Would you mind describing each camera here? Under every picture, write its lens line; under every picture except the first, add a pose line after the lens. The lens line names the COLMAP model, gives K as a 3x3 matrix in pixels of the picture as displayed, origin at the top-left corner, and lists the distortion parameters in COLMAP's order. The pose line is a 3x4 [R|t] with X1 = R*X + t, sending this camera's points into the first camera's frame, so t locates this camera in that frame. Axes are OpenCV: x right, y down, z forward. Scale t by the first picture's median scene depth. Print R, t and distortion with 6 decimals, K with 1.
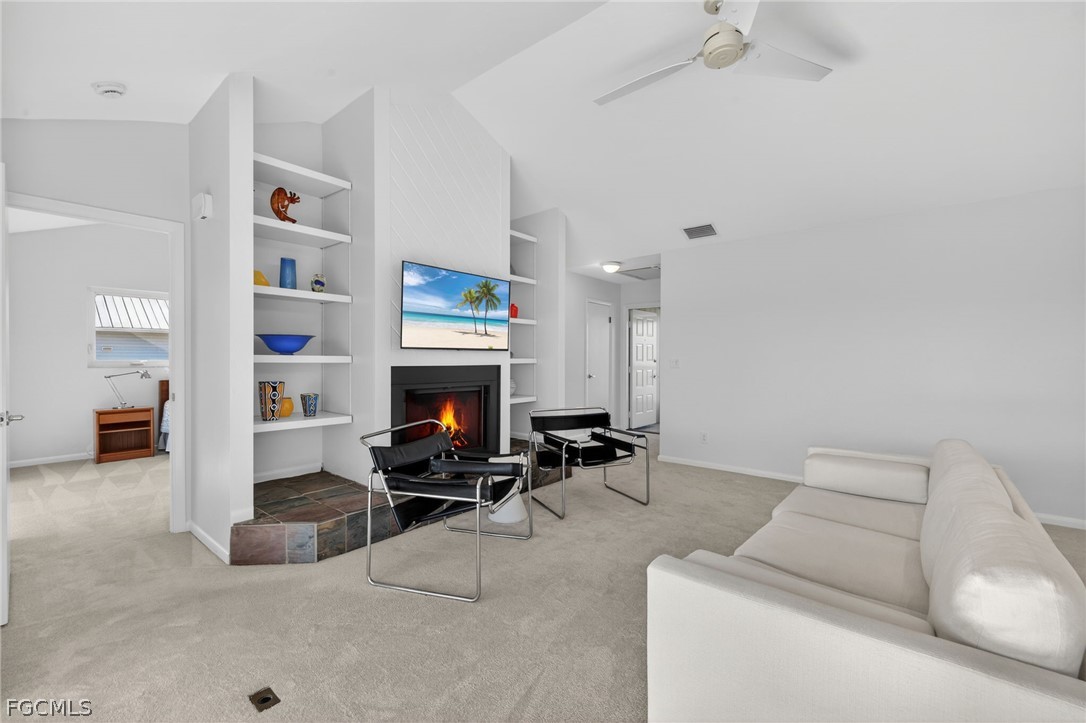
lens RADIAL K [[452.9, 0, 543.0], [0, 452.9, 361.5], [0, 0, 1]] dist [0.000663, -0.000007]
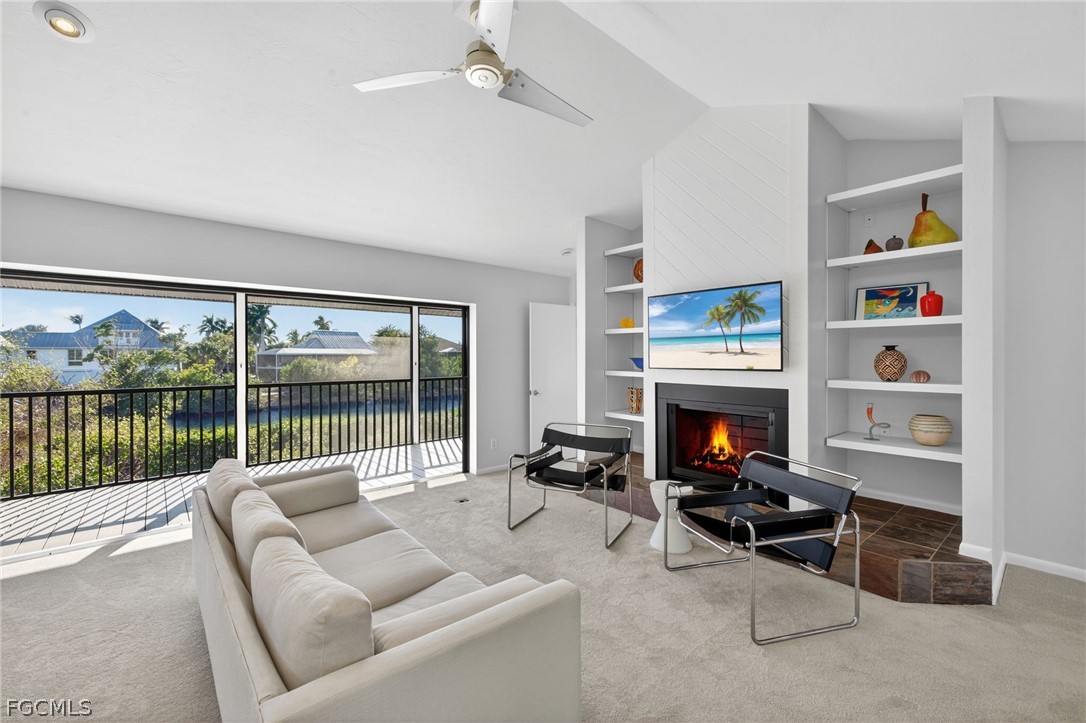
lens RADIAL K [[452.9, 0, 543.0], [0, 452.9, 361.5], [0, 0, 1]] dist [0.000663, -0.000007]
pose [[-0.155019, 0.010642, -0.987854, 0.811761], [-0.004600, 0.999923, 0.011493, -0.051695], [0.987901, 0.006326, -0.154958, 0.770556]]
